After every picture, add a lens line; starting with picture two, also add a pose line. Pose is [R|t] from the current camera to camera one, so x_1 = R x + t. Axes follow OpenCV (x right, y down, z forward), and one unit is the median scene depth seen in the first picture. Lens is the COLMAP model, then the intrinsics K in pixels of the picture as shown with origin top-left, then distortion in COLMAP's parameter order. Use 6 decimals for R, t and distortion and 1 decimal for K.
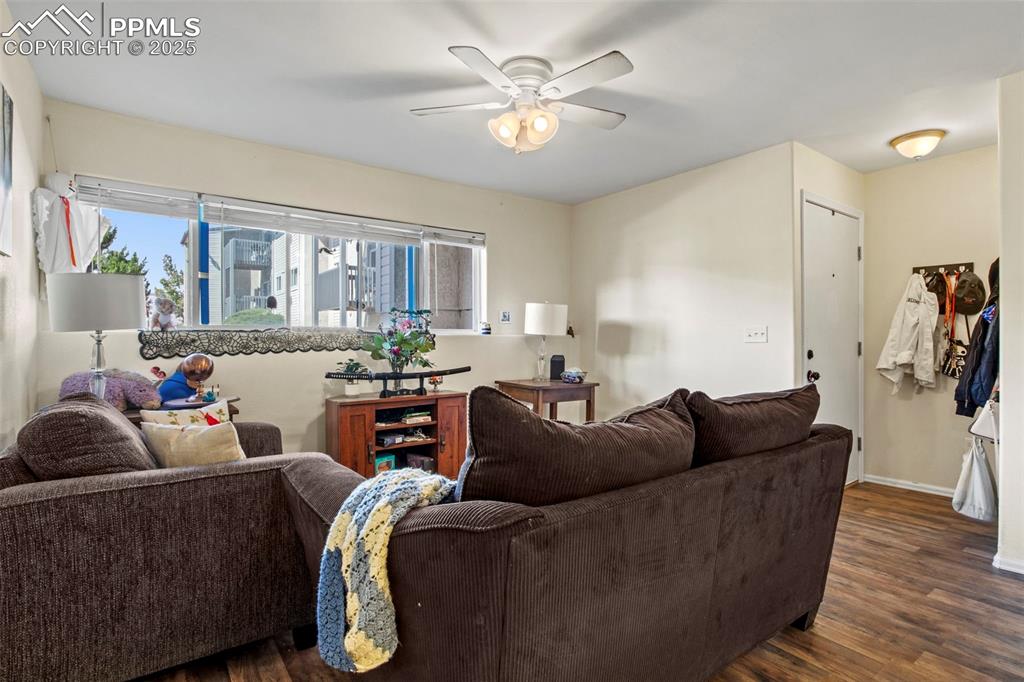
lens RADIAL K [[509.4, 0, 517.8], [0, 509.4, 341.9], [0, 0, 1]] dist [-0.013067, 0.001698]
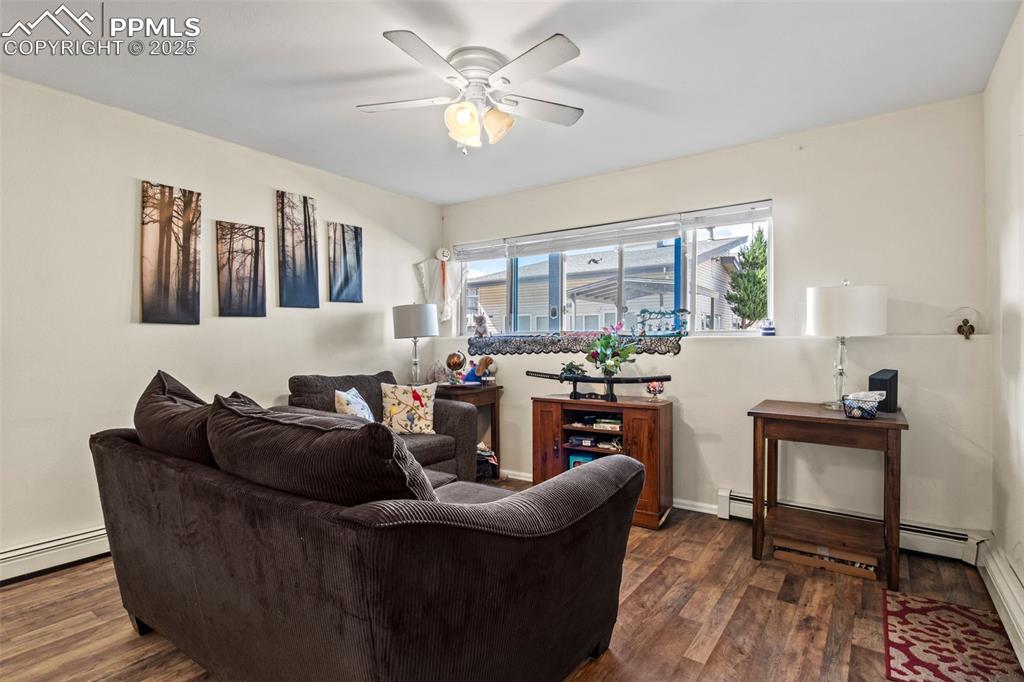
lens RADIAL K [[509.4, 0, 519.1], [0, 509.4, 338.1], [0, 0, 1]] dist [-0.013067, 0.001698]
pose [[0.319242, -0.007479, -0.947644, 0.675150], [-0.004764, 0.999944, -0.009496, -0.003843], [0.947661, 0.007546, 0.319188, 0.550450]]
